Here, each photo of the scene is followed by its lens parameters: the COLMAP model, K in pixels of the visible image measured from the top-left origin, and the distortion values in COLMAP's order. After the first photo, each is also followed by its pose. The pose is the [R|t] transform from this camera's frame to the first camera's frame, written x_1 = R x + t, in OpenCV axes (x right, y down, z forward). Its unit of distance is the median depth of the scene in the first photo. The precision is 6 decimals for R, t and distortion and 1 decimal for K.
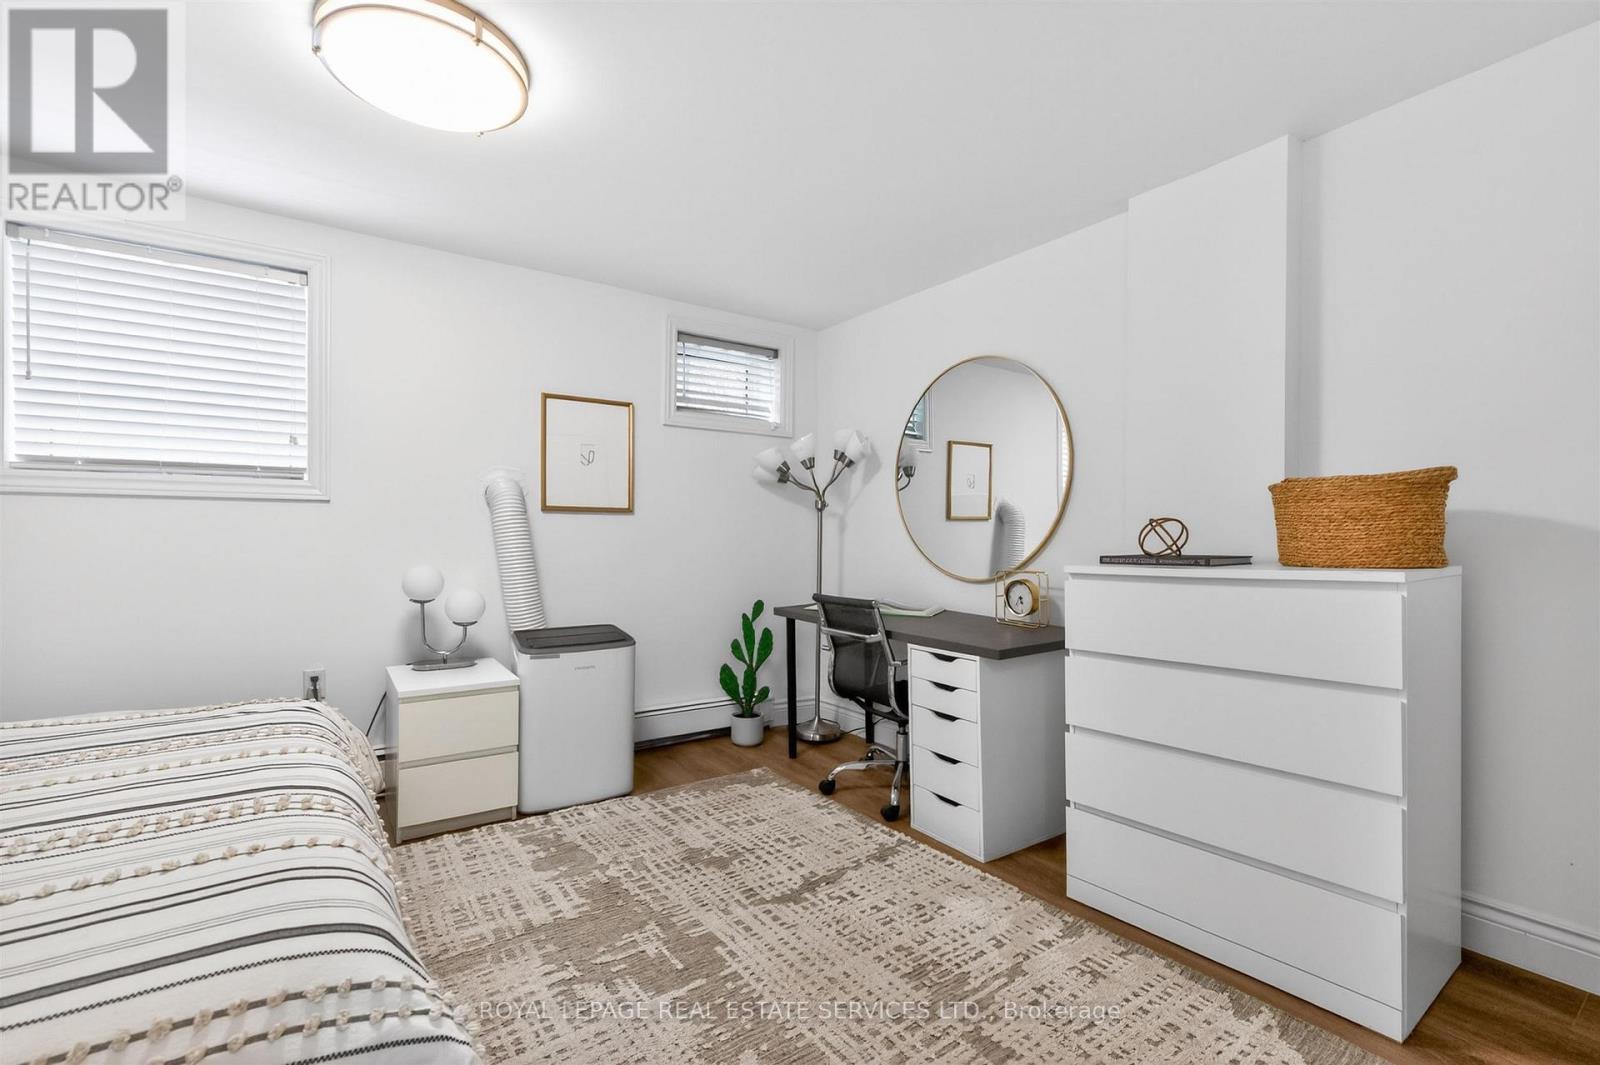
lens RADIAL K [[726.3, 0, 800.2], [0, 726.3, 537.9], [0, 0, 1]] dist [0.002765, -0.001659]
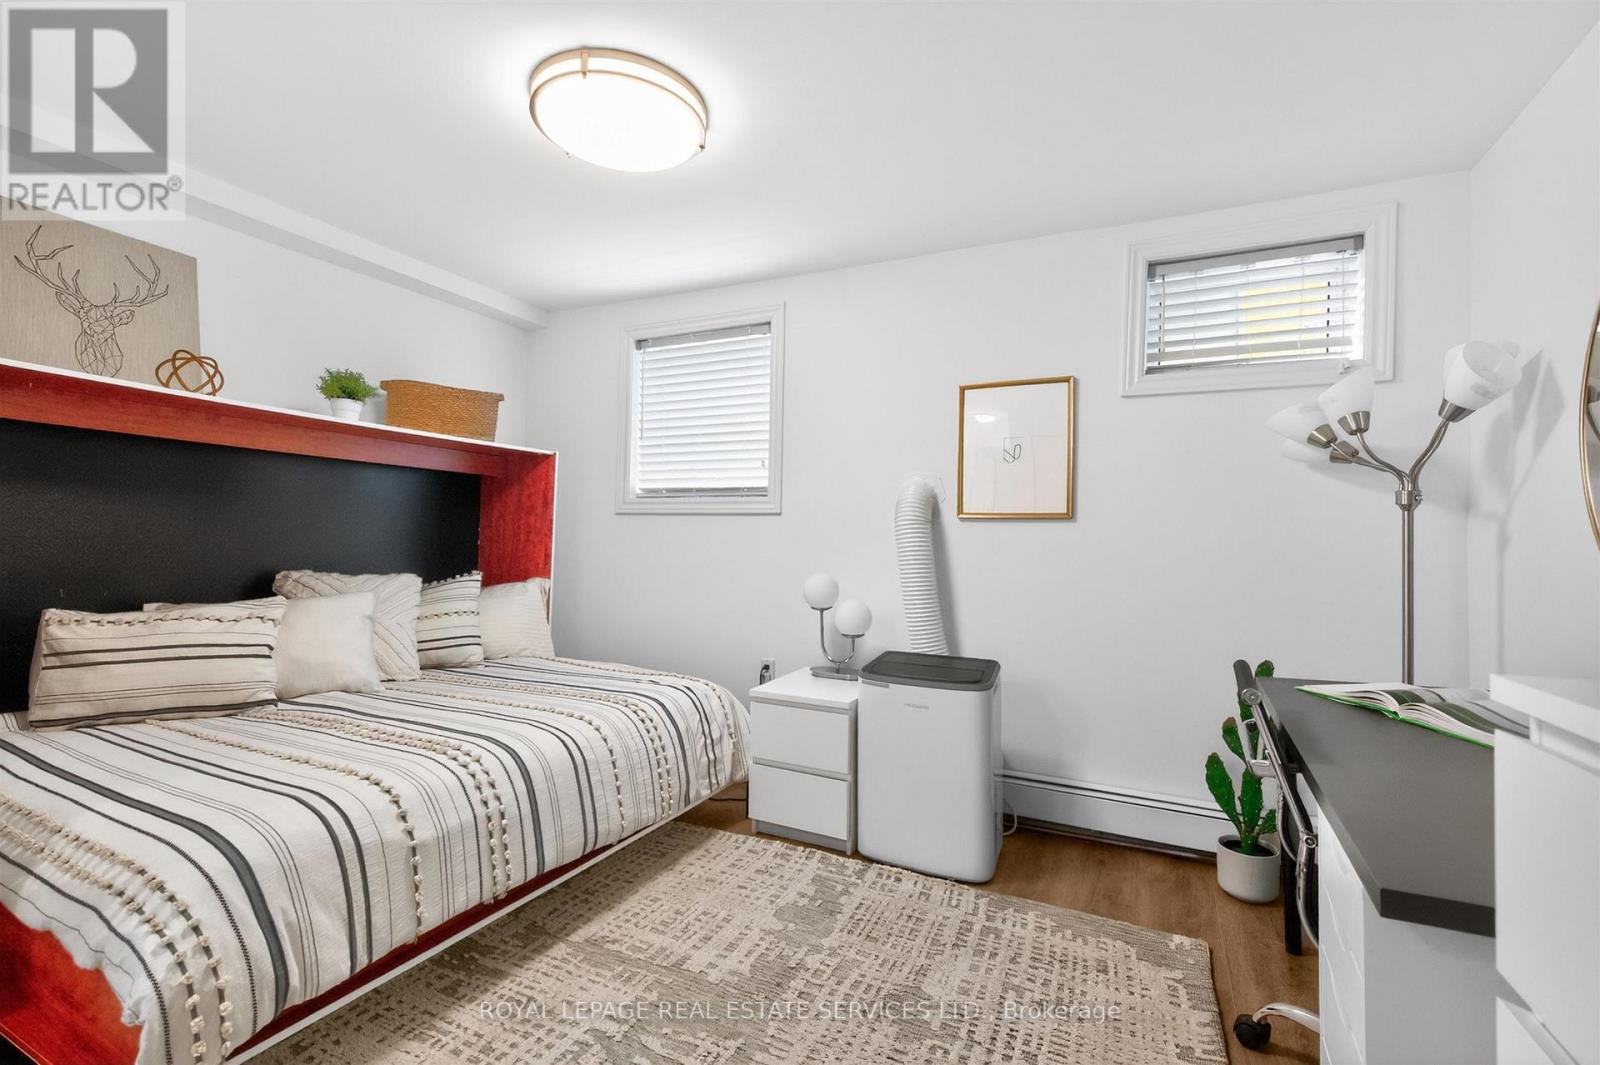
lens RADIAL K [[726.3, 0, 801.4], [0, 726.3, 524.0], [0, 0, 1]] dist [0.002765, -0.001659]
pose [[0.473725, -0.012321, -0.880587, 0.362927], [-0.018916, 0.999529, -0.024162, -0.007209], [0.880470, 0.028103, 0.473269, 0.463722]]
